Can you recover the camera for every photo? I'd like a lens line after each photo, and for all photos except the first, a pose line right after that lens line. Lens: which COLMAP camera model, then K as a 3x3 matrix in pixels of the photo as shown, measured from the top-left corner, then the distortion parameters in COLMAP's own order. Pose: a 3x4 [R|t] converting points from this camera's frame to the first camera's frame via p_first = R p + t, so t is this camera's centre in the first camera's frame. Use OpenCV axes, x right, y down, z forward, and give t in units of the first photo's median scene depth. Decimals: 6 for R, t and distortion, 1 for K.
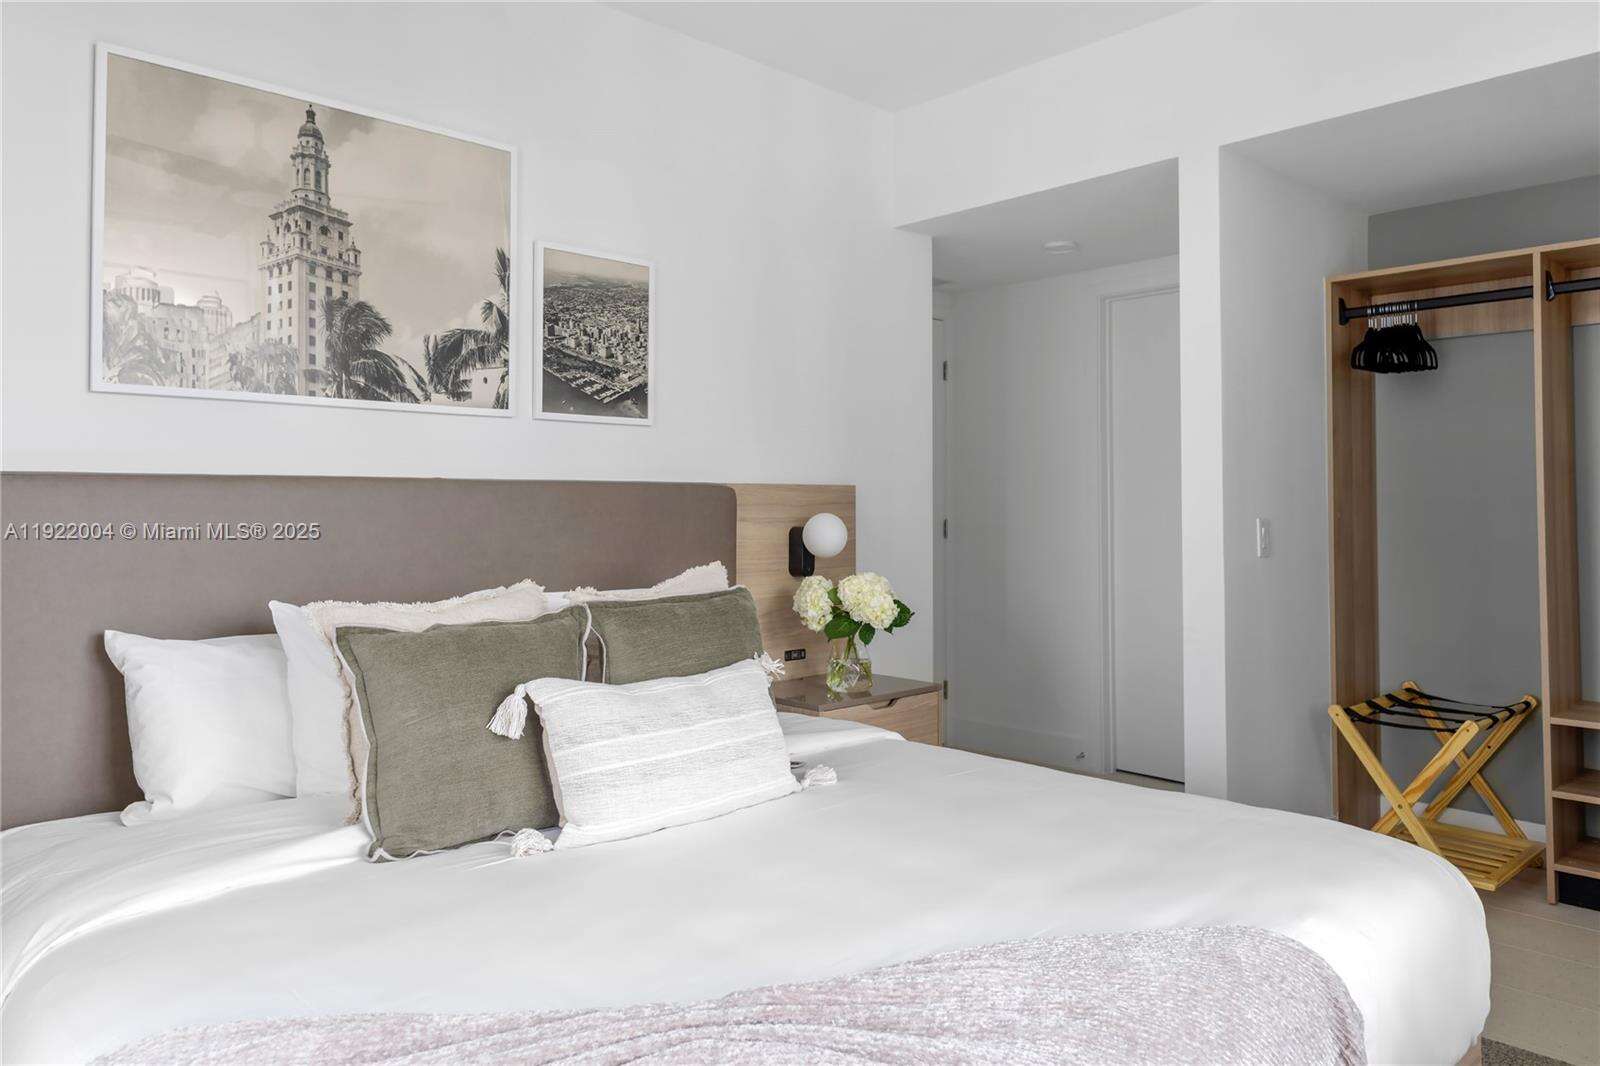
lens RADIAL K [[1085.4, 0, 792.4], [0, 1085.4, 466.4], [0, 0, 1]] dist [-0.002572, -0.000405]
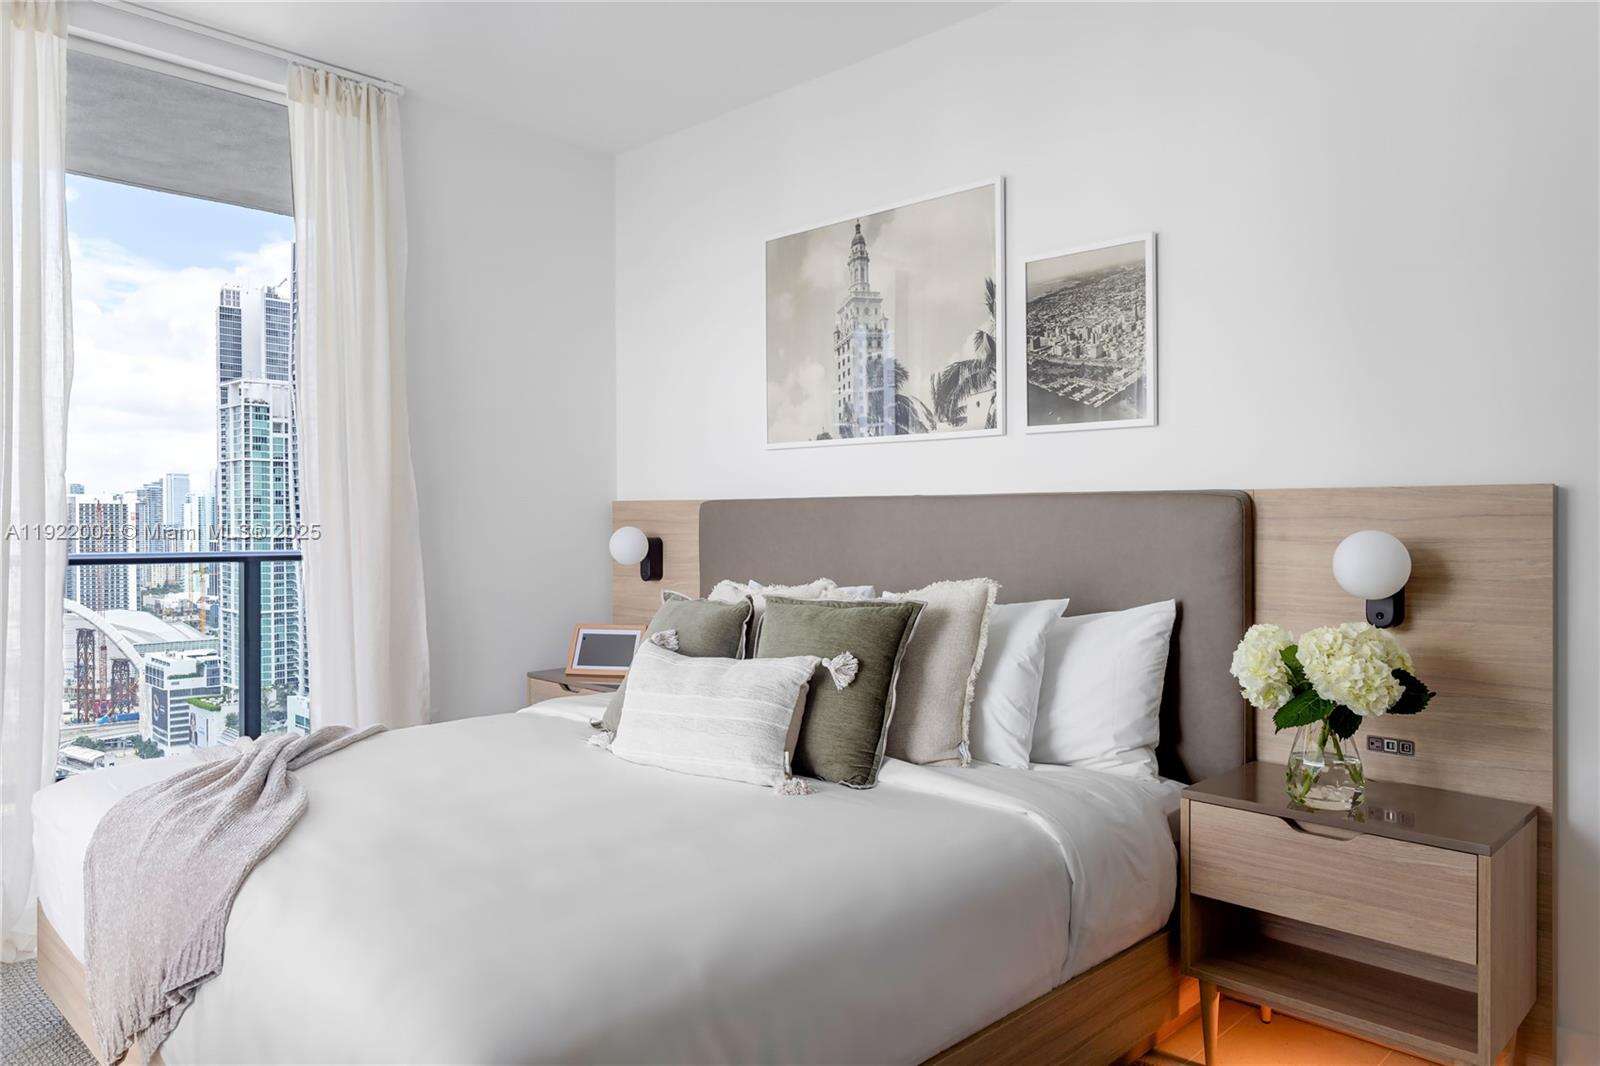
lens RADIAL K [[1085.4, 0, 799.8], [0, 1085.4, 536.7], [0, 0, 1]] dist [-0.002572, -0.000405]
pose [[0.025091, 0.017410, -0.999534, 0.799304], [0.031105, 0.999351, 0.018187, 0.028437], [0.999201, -0.031547, 0.024533, 0.779799]]
